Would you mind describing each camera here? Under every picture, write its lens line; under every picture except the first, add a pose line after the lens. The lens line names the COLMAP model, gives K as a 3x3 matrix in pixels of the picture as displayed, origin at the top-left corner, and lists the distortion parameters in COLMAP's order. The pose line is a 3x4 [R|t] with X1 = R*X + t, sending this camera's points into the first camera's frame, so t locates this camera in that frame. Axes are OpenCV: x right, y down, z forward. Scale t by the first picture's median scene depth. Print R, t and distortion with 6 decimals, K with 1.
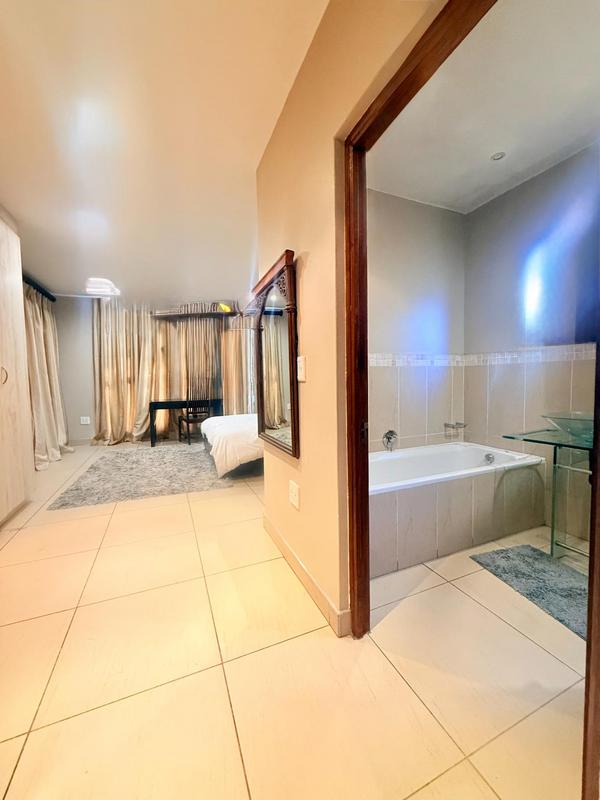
lens RADIAL K [[318.3, 0, 300.7], [0, 318.3, 397.2], [0, 0, 1]] dist [-0.001085, -0.000103]
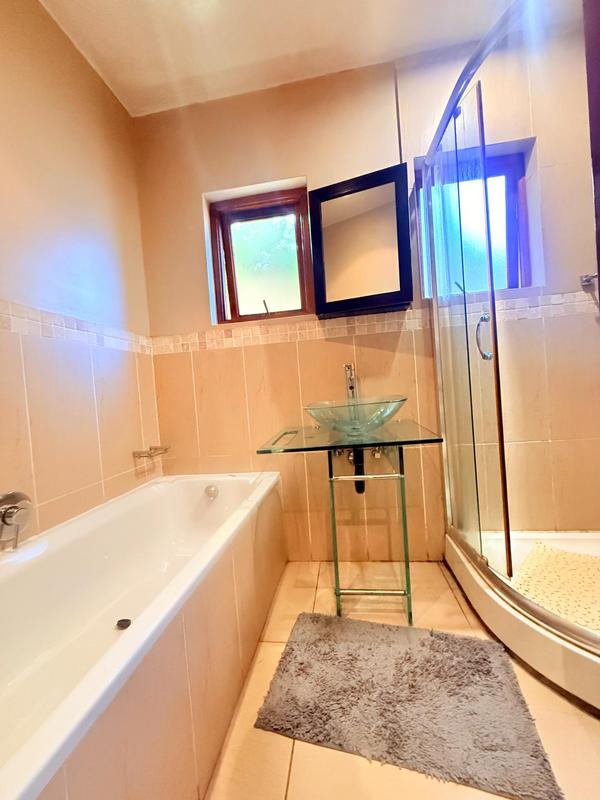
lens RADIAL K [[318.3, 0, 300.7], [0, 318.3, 397.2], [0, 0, 1]] dist [-0.001085, -0.000103]
pose [[0.521075, -0.037154, 0.852702, 0.134912], [0.111795, 0.993416, -0.025031, 0.034606], [-0.846158, 0.108371, 0.521798, 0.457759]]
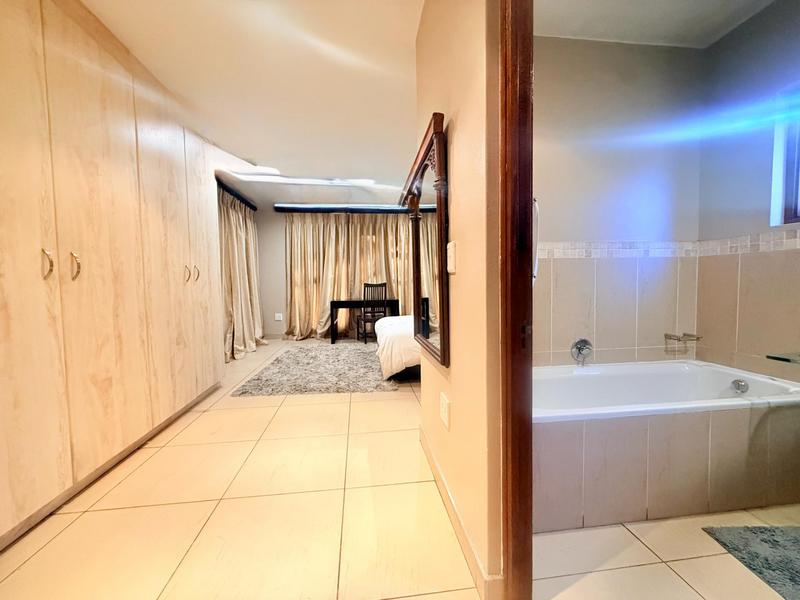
lens RADIAL K [[318.3, 0, 397.4], [0, 318.3, 298.9], [0, 0, 1]] dist [-0.001085, -0.000103]
pose [[0.959395, 0.014564, -0.281690, 0.059523], [-0.015540, 0.999878, -0.001230, 0.011682], [0.281638, 0.005558, 0.959505, 0.107142]]
